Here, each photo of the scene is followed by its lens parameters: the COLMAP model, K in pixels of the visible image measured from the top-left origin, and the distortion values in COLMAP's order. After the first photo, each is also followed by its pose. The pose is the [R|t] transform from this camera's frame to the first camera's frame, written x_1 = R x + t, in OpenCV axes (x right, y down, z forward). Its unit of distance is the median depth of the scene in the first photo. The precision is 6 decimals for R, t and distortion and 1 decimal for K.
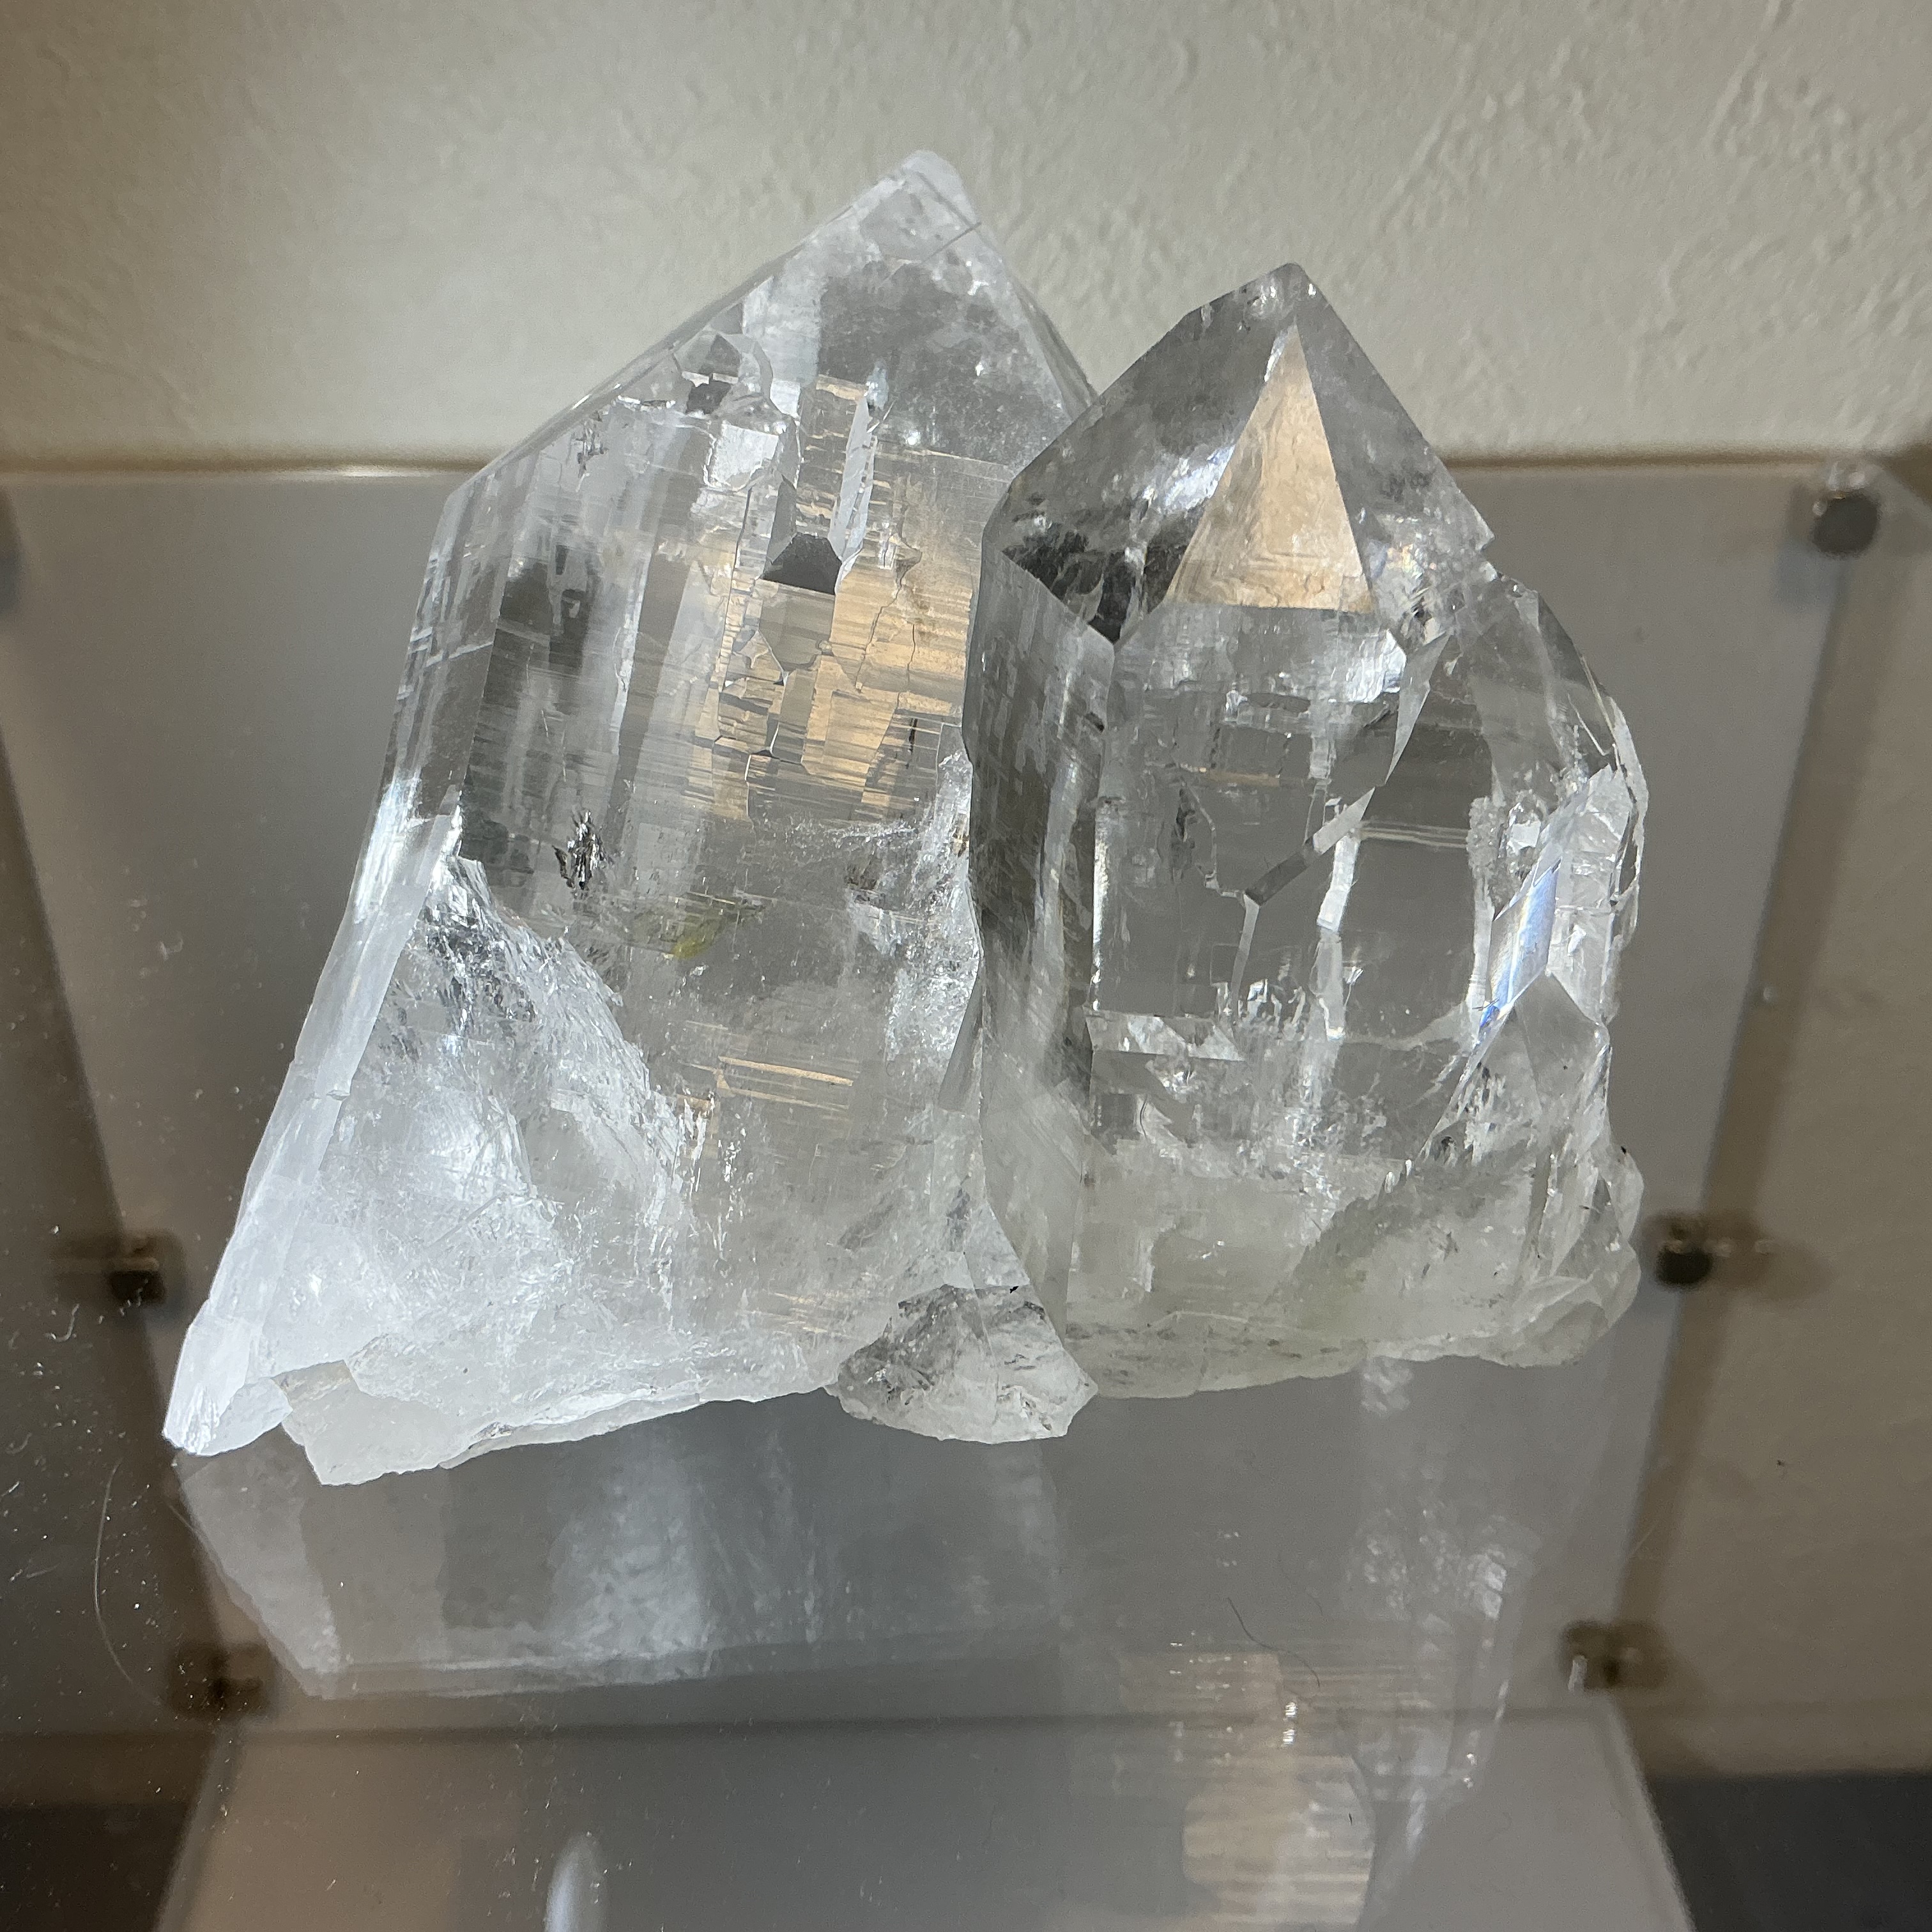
lens RADIAL K [[2187.4, 0, 966.0], [0, 2187.4, 966.0], [0, 0, 1]] dist [0.161157, -0.387852]
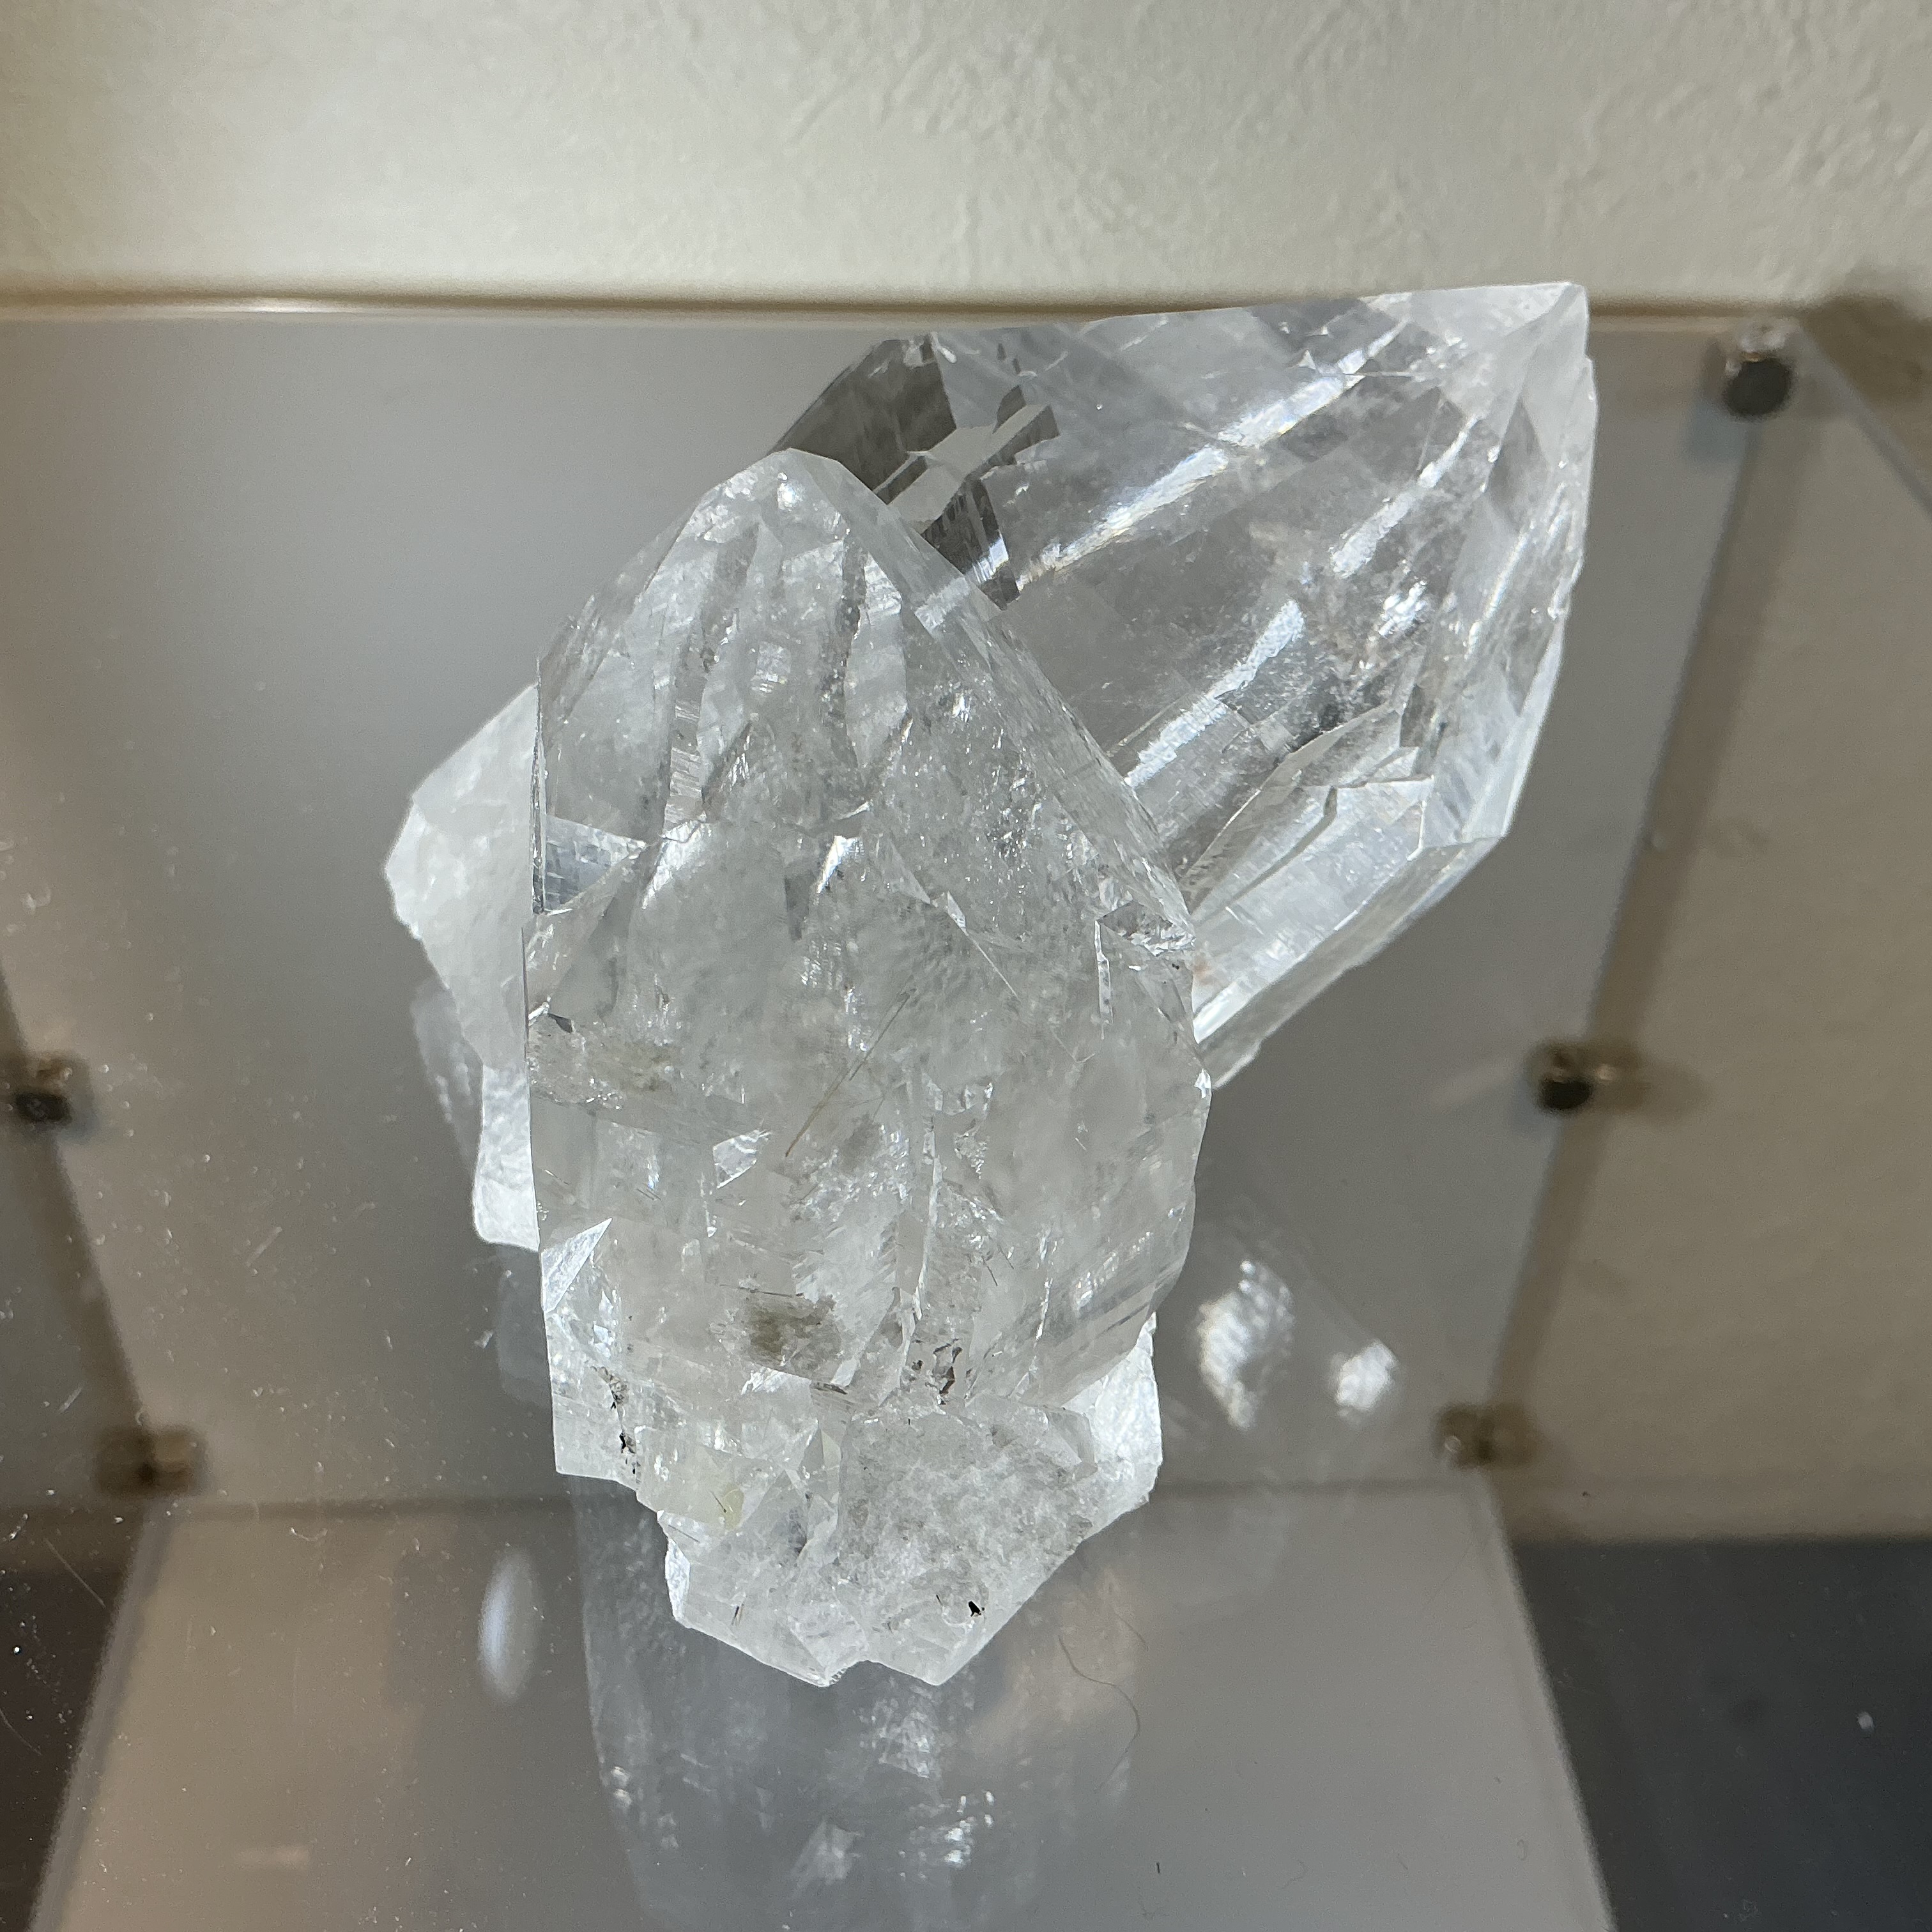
lens RADIAL K [[2187.4, 0, 966.0], [0, 2187.4, 966.0], [0, 0, 1]] dist [0.161157, -0.387852]
pose [[0.999575, 0.006789, 0.028337, 0.019597], [-0.010787, 0.989603, 0.143419, -0.083585], [-0.027069, -0.143664, 0.989256, -0.000584]]
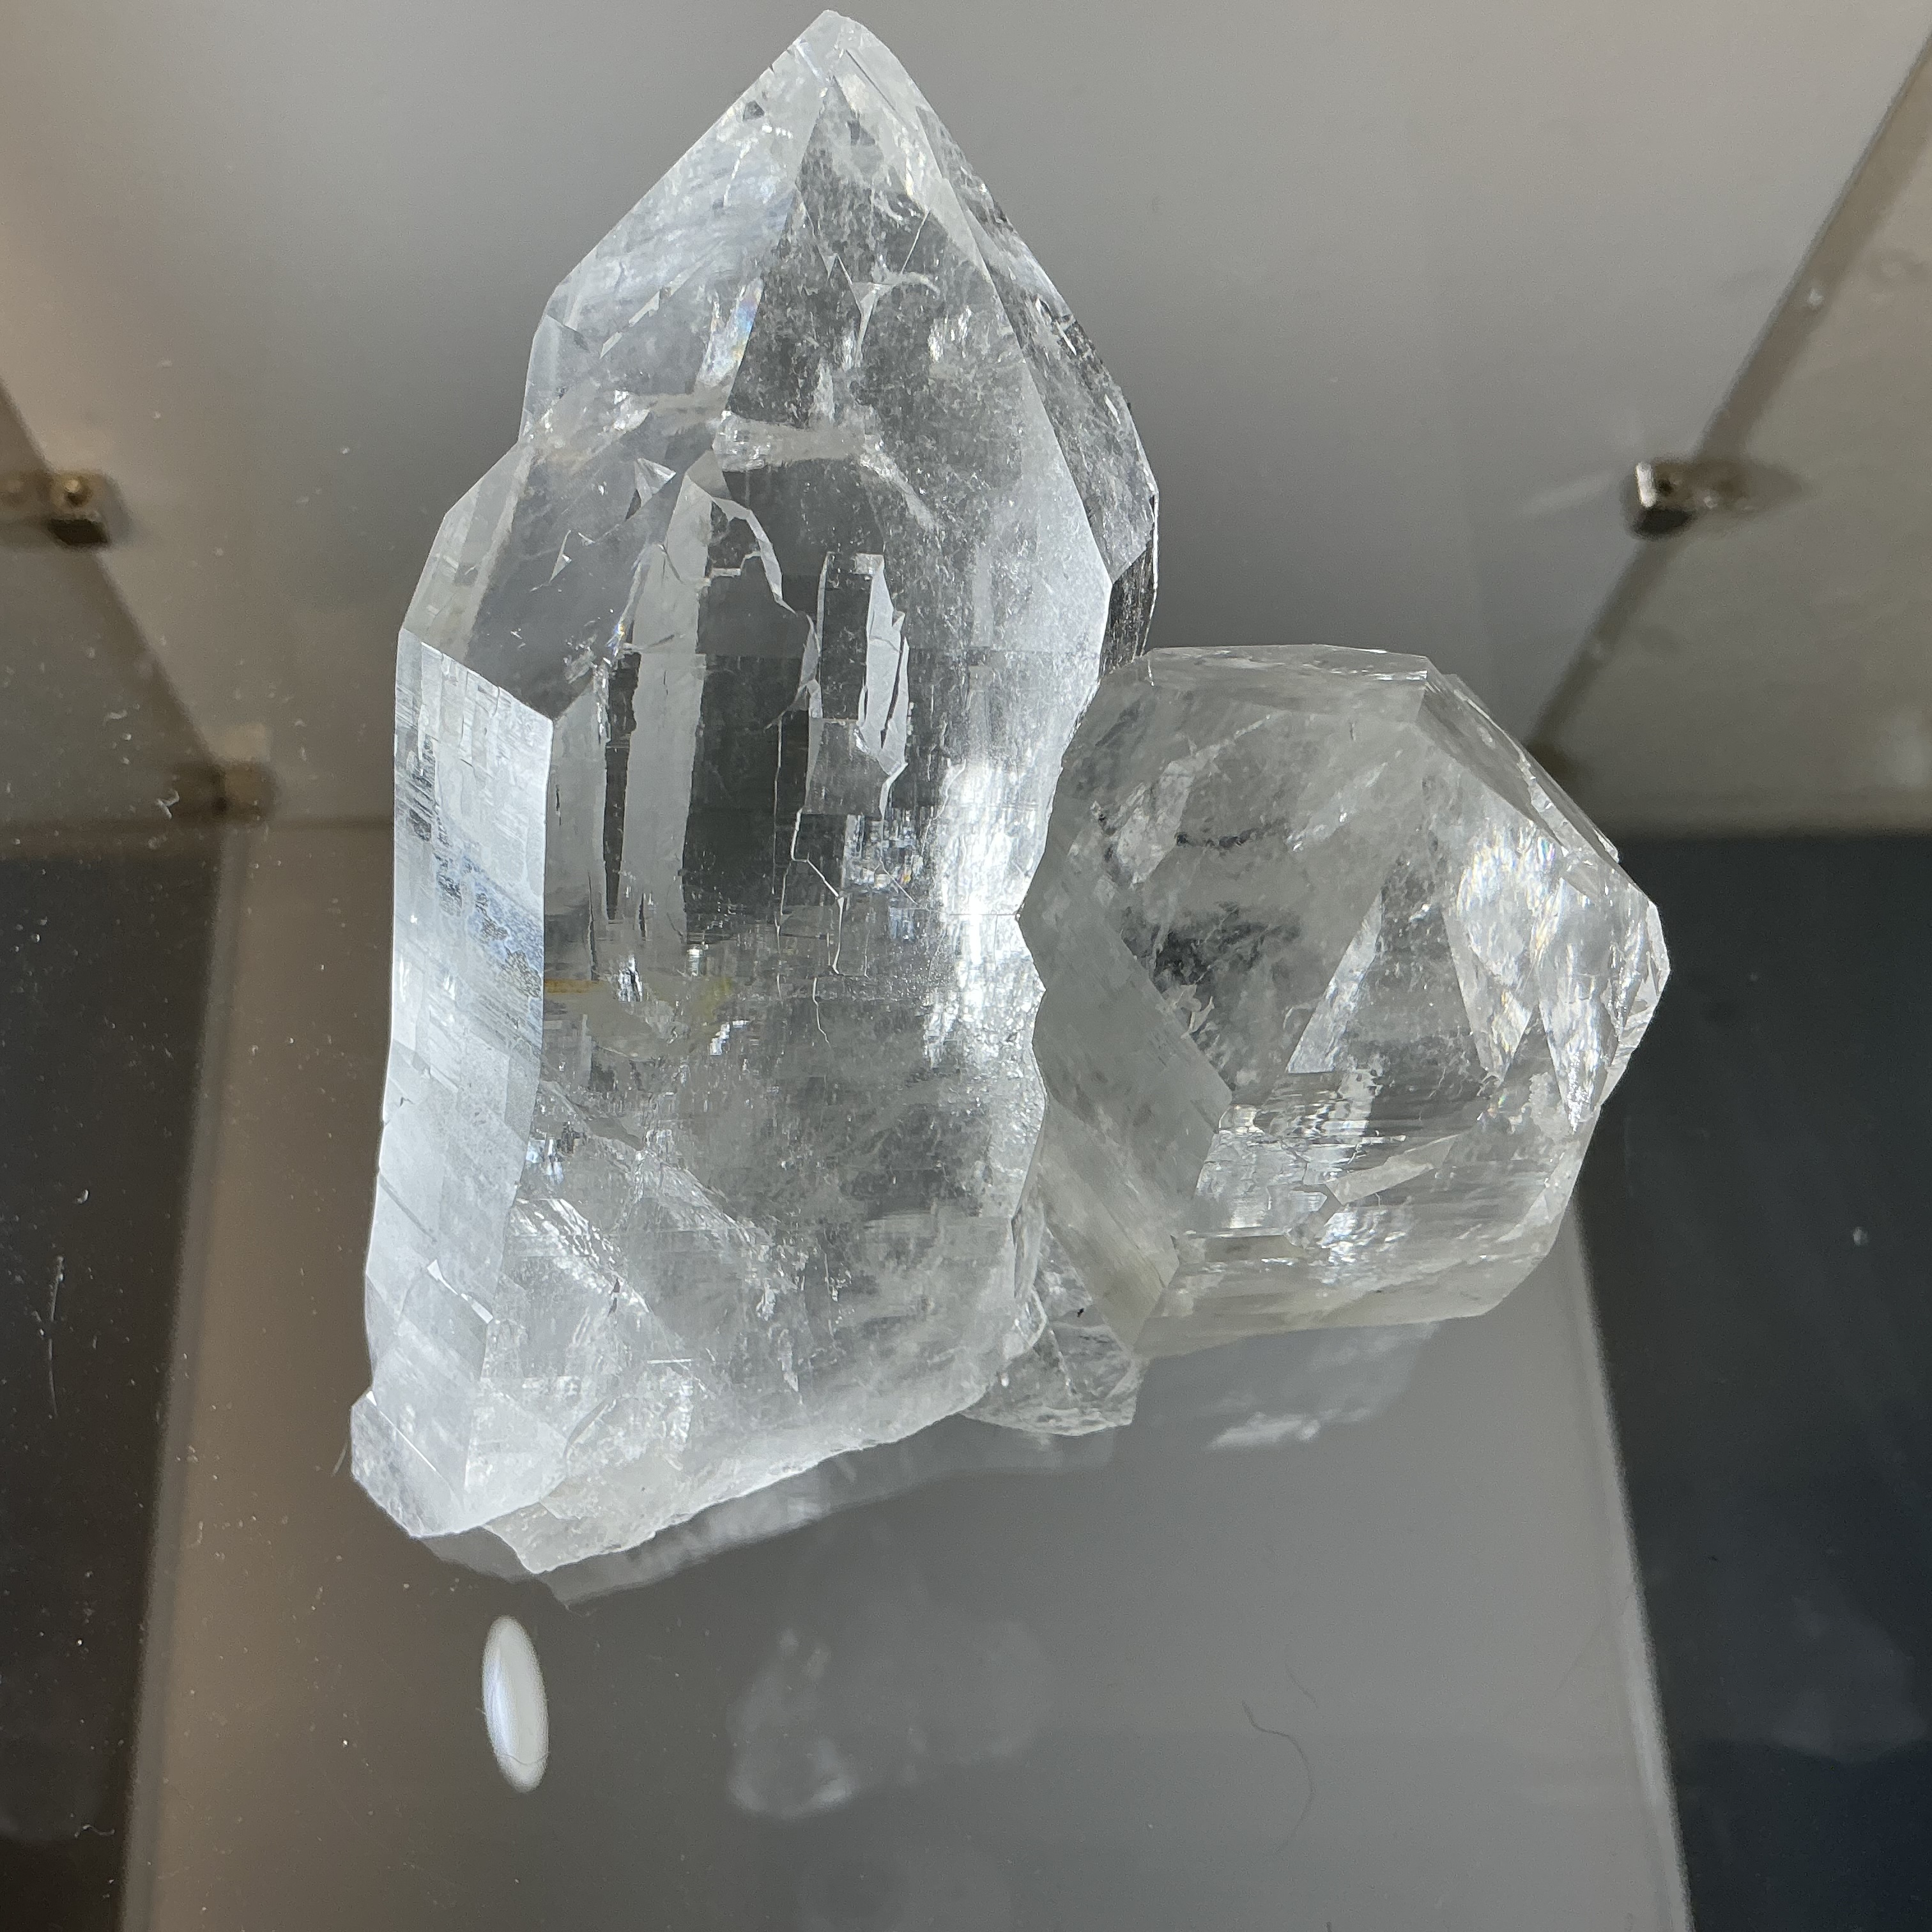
lens RADIAL K [[2236.0, 0, 1003.9], [0, 2236.0, 927.5], [0, 0, 1]] dist [0.009693, -0.008139]
pose [[0.998165, -0.003080, 0.060475, -0.040747], [-0.032492, 0.815511, 0.577829, -0.349604], [-0.051098, -0.578734, 0.813914, 0.113156]]
